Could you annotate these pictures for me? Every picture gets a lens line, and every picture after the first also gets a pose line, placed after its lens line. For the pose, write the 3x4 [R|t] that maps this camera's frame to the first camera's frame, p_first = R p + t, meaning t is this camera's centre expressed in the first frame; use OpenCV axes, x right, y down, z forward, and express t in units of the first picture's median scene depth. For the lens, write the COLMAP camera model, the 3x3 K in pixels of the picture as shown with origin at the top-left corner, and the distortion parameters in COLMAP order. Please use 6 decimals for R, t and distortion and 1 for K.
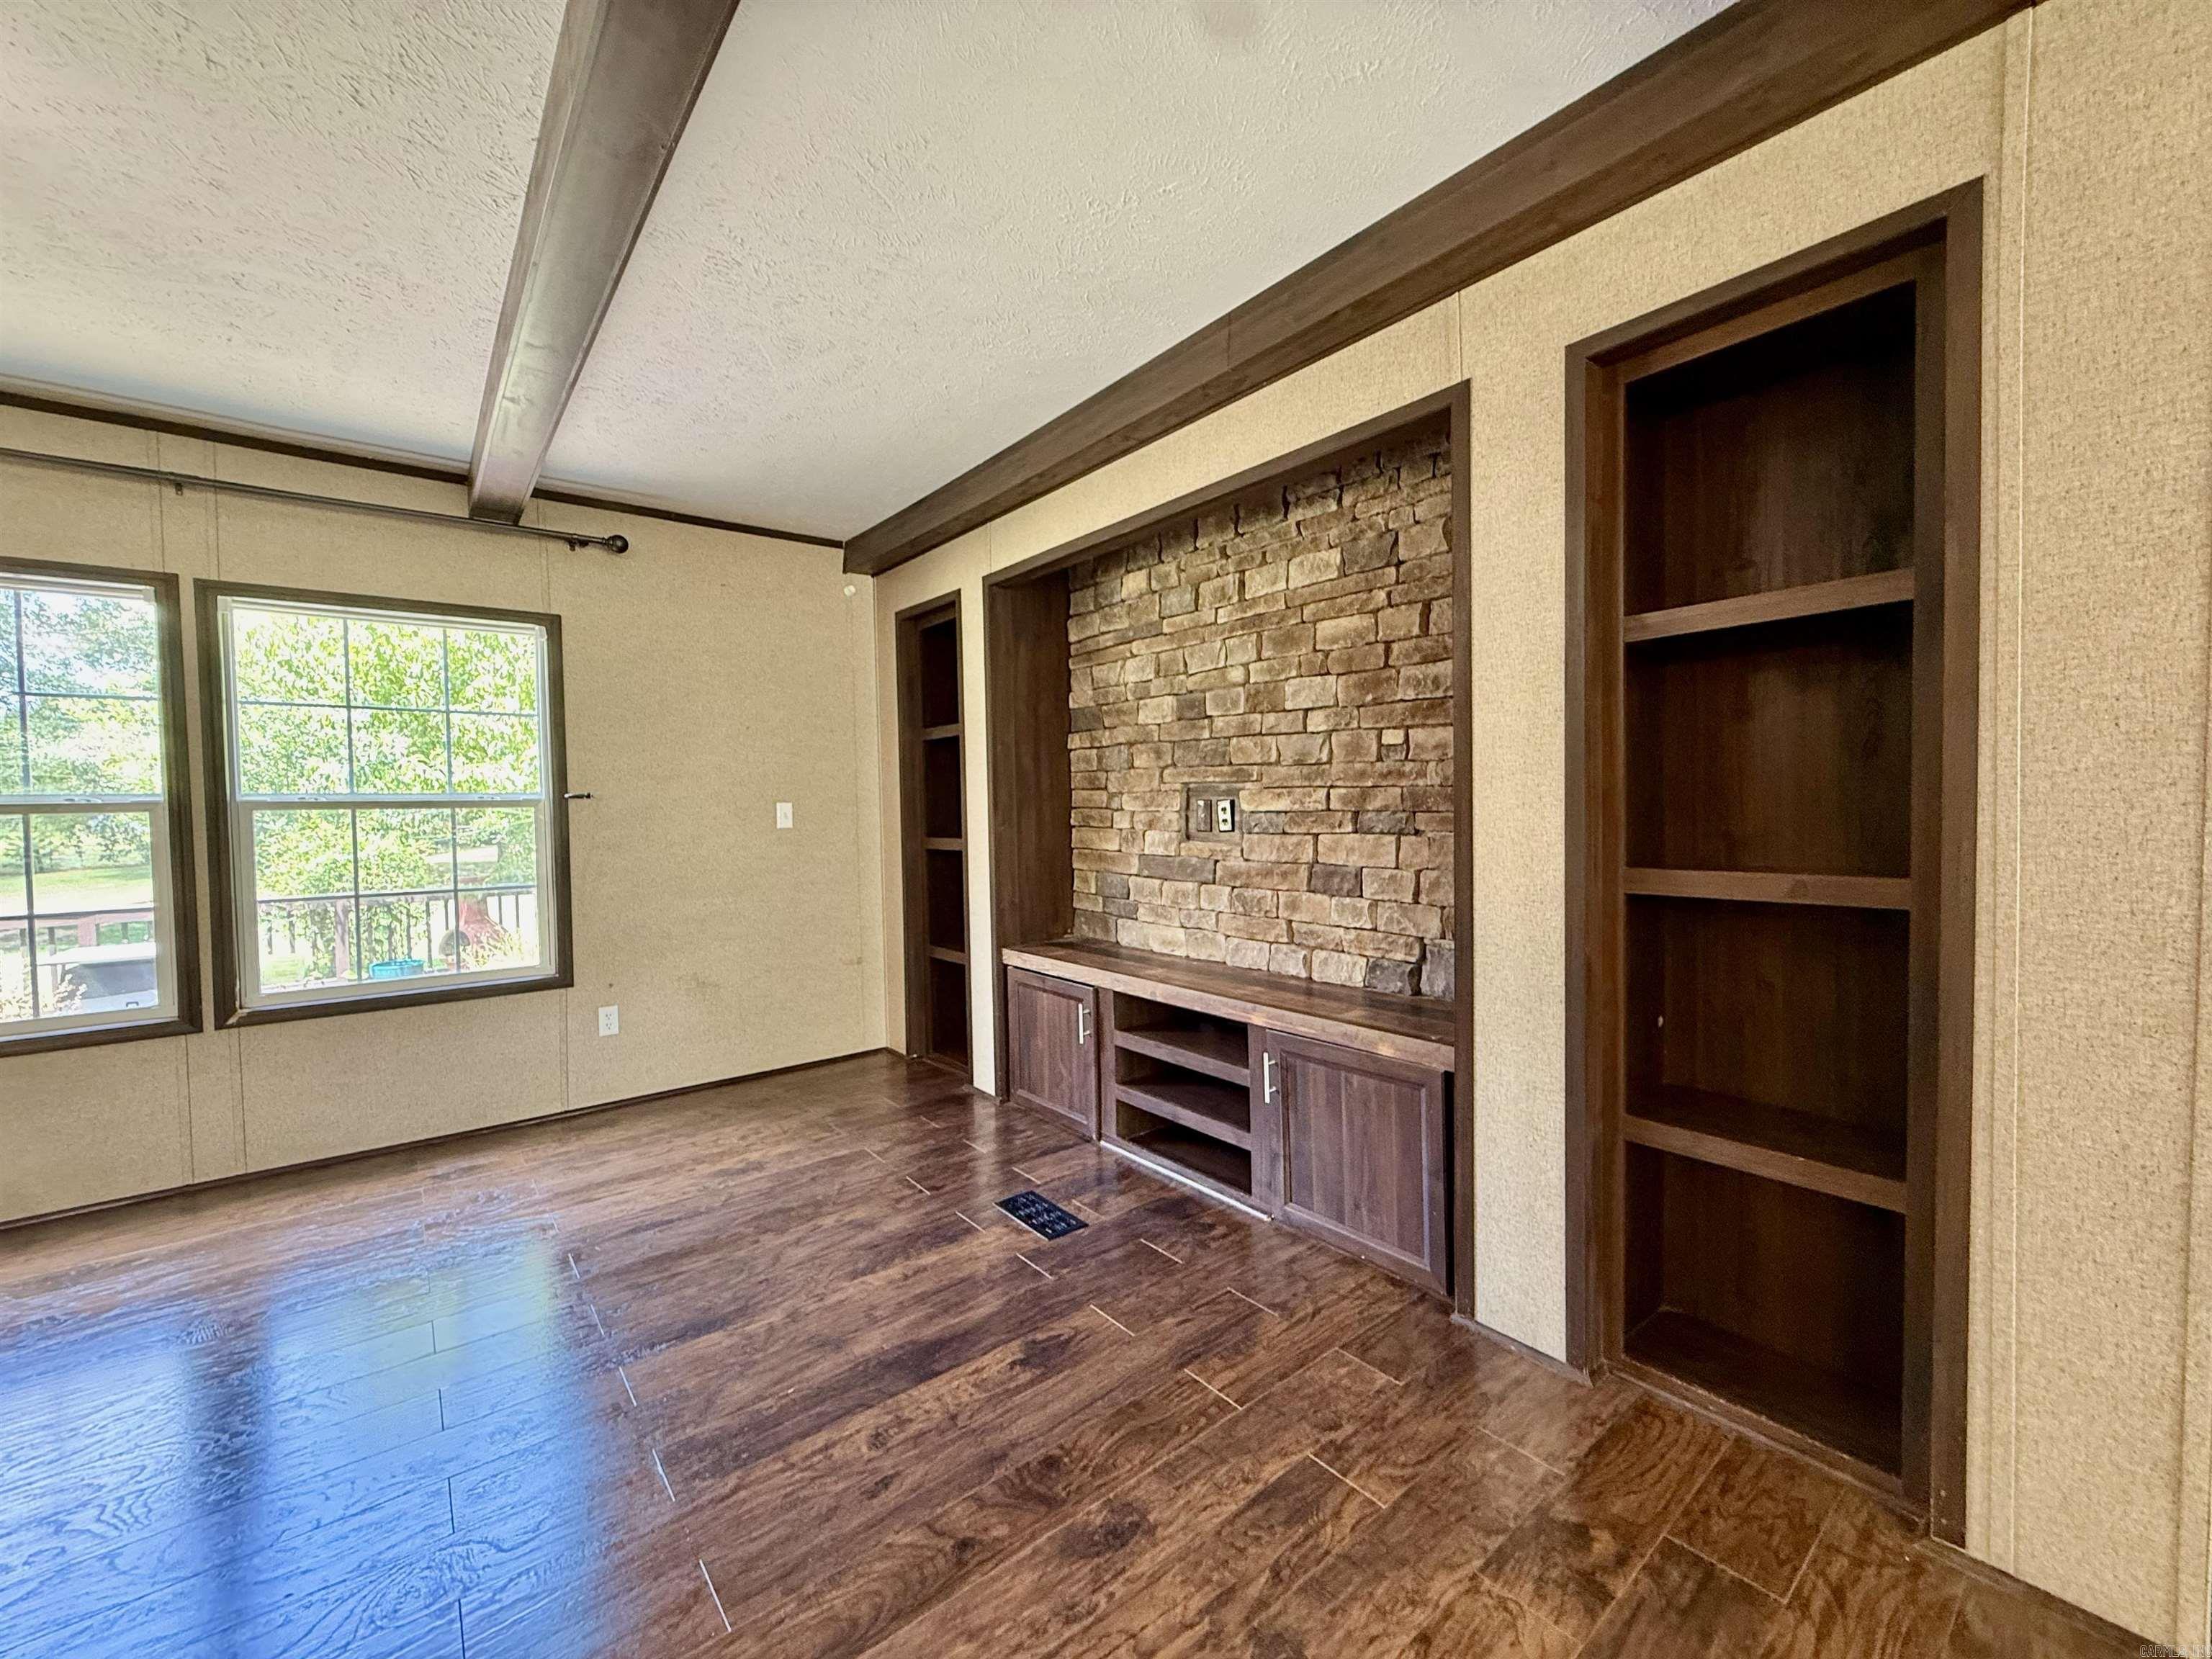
lens RADIAL K [[886.8, 0, 1101.1], [0, 886.8, 827.0], [0, 0, 1]] dist [-0.000247, -0.000325]
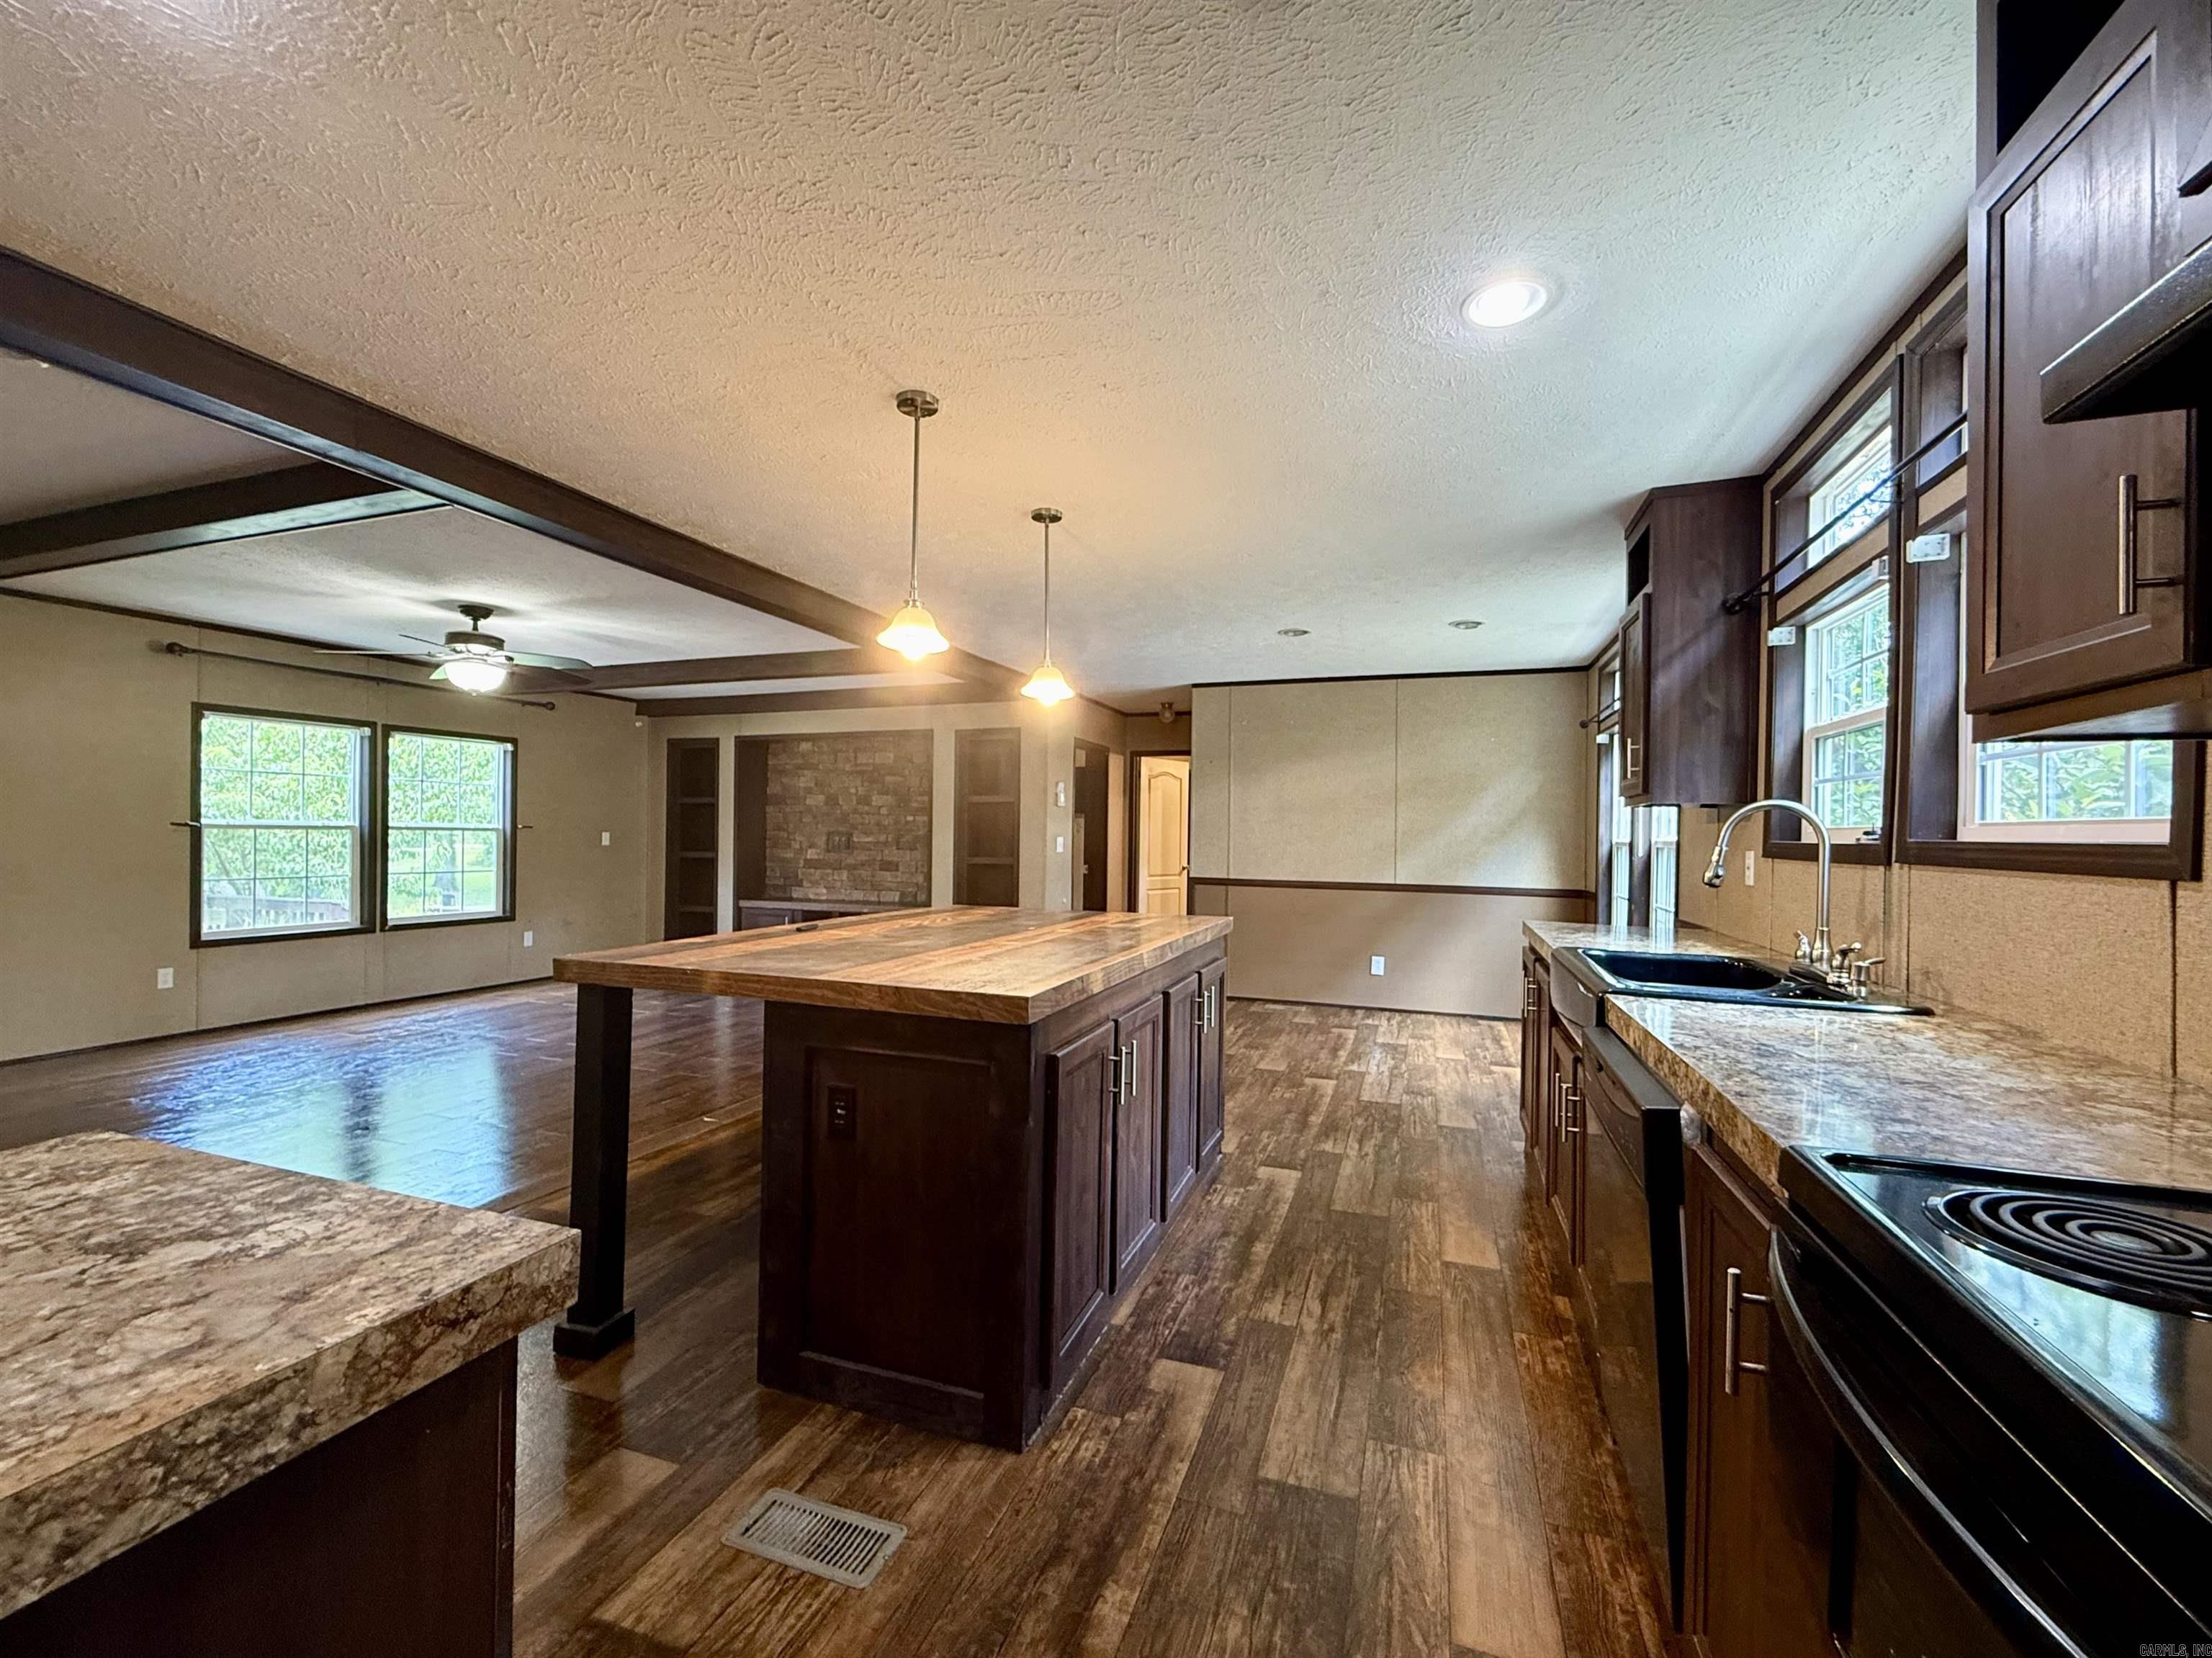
lens RADIAL K [[886.7, 0, 1101.1], [0, 886.7, 826.5], [0, 0, 1]] dist [-0.000247, -0.000325]
pose [[0.851312, 0.030867, 0.523750, -0.606019], [-0.009974, 0.999040, -0.042667, 0.043333], [-0.524564, 0.031099, 0.850803, -1.660820]]
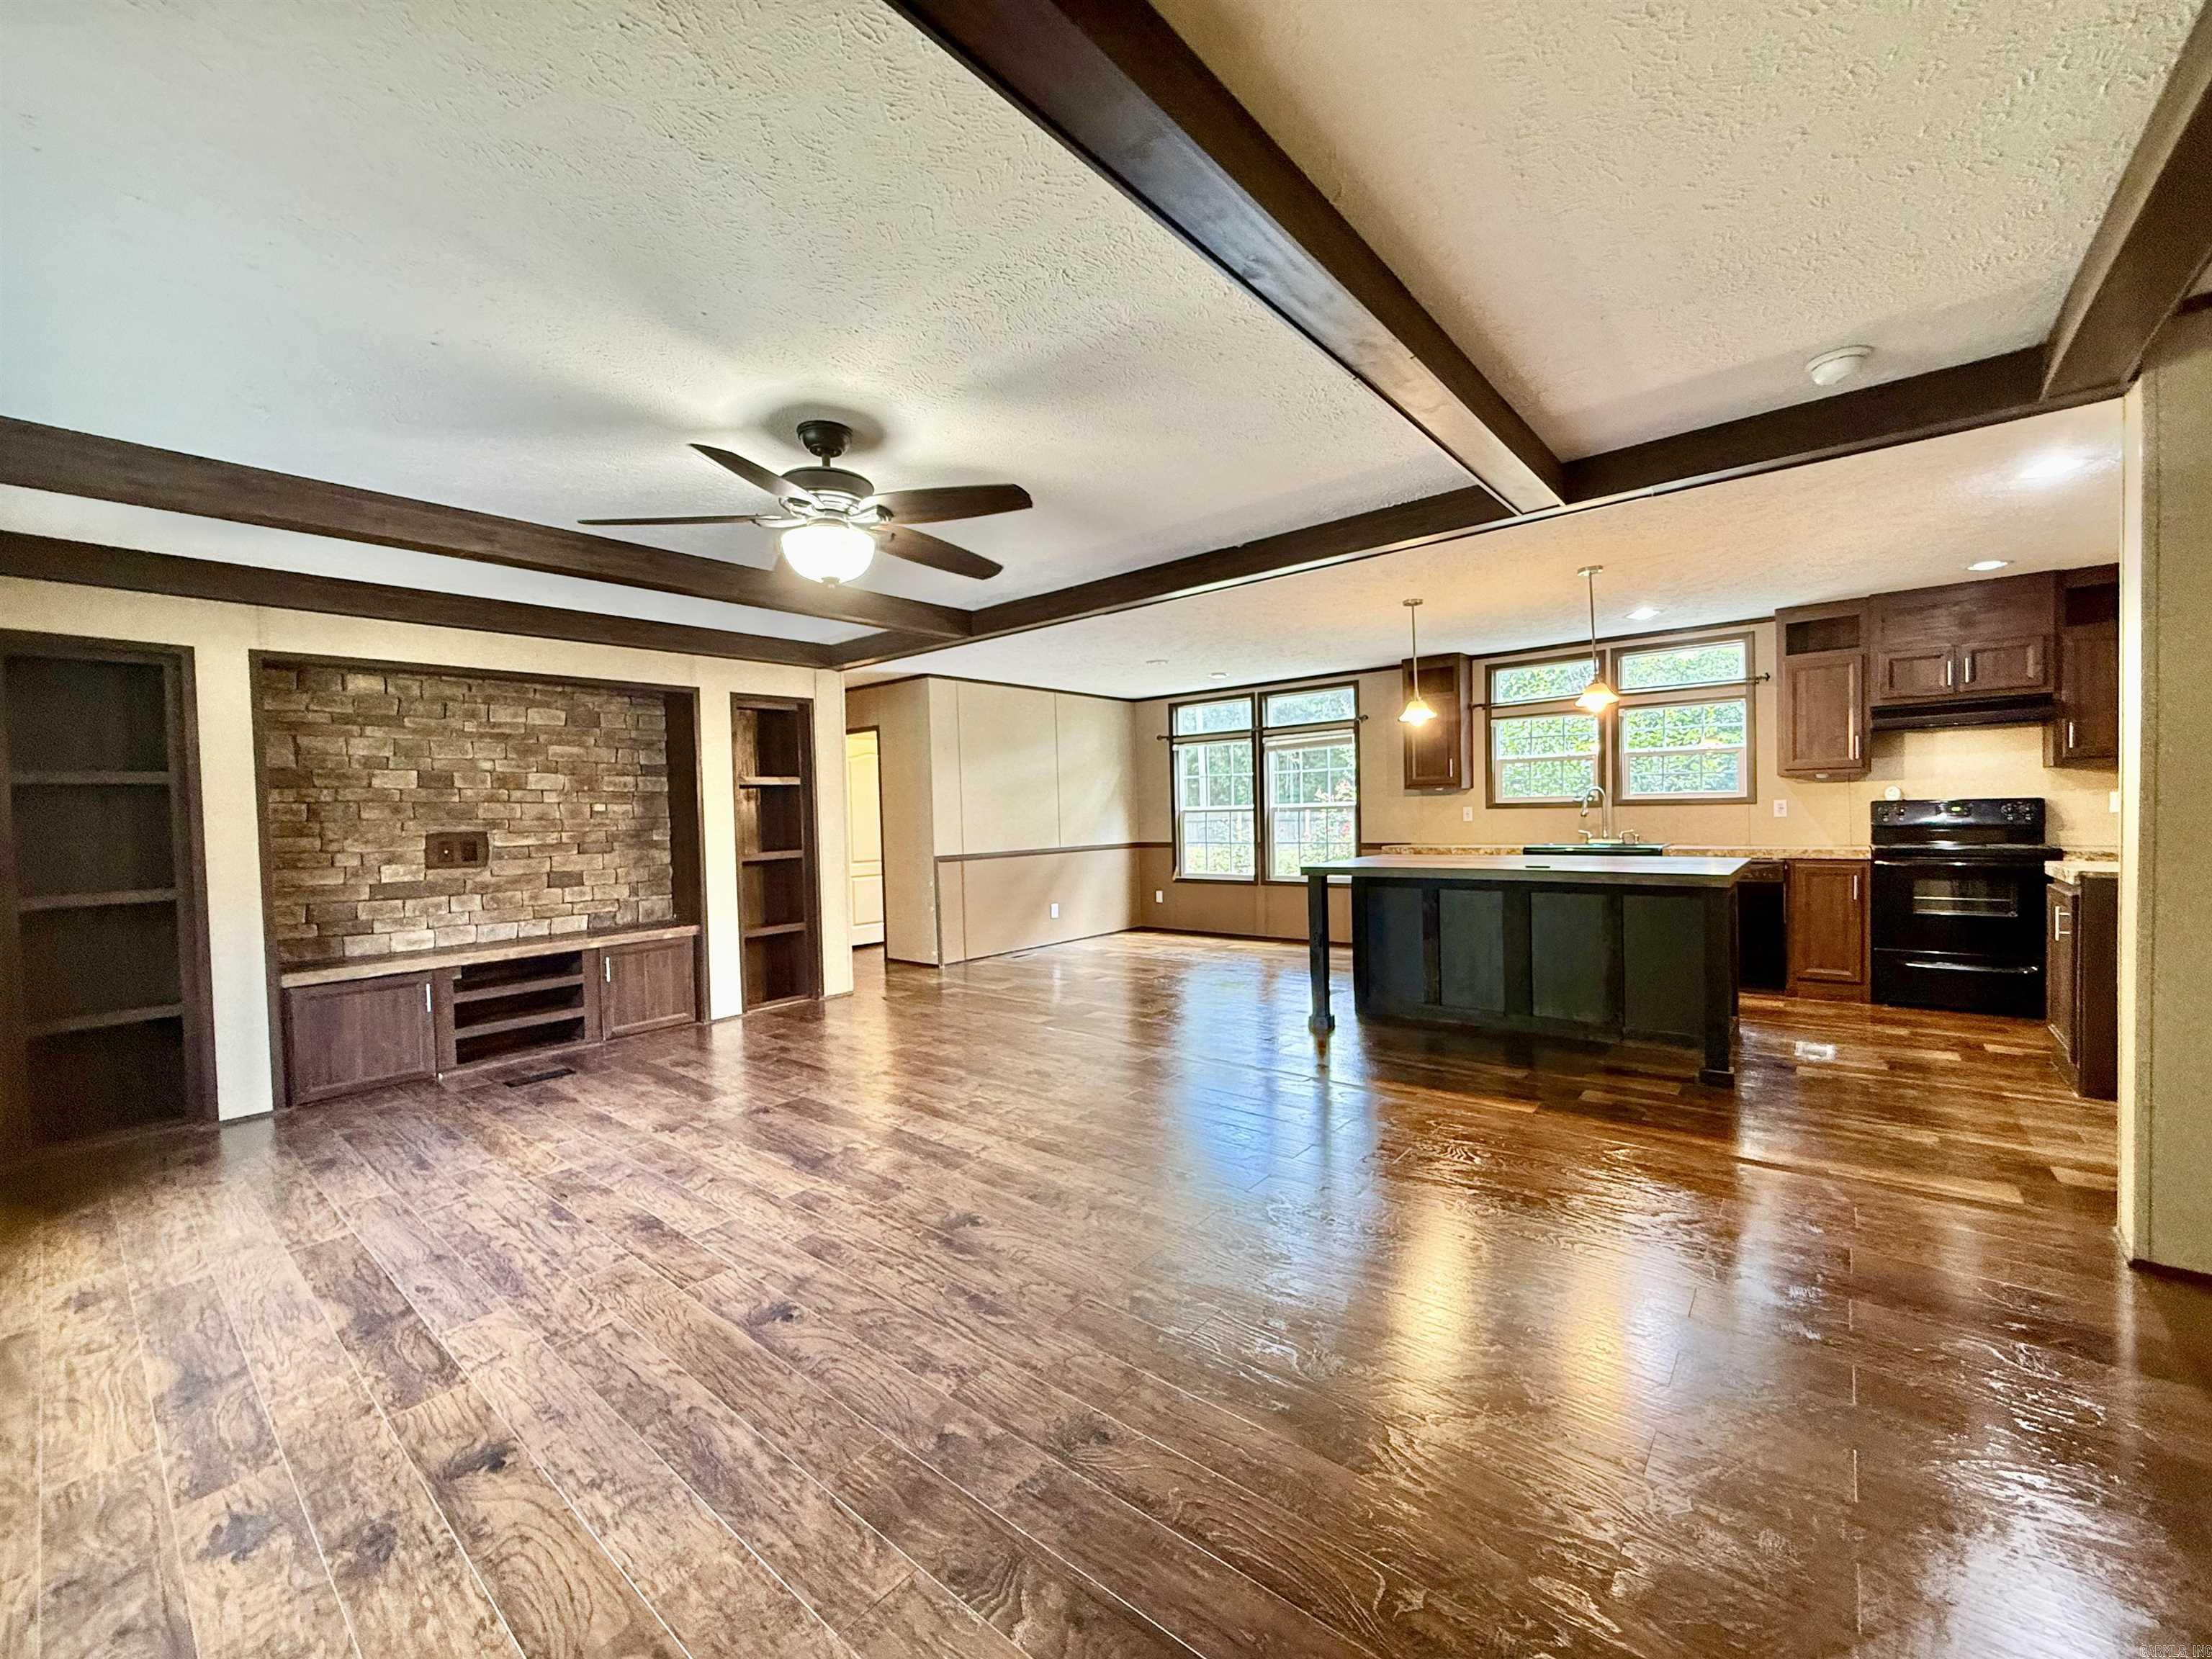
lens RADIAL K [[886.8, 0, 1101.1], [0, 886.8, 827.0], [0, 0, 1]] dist [-0.000247, -0.000325]
pose [[-0.194548, 0.001314, 0.980892, -1.704856], [0.057943, 0.998268, 0.010155, -0.005929], [-0.979180, 0.058811, -0.194287, 0.201882]]
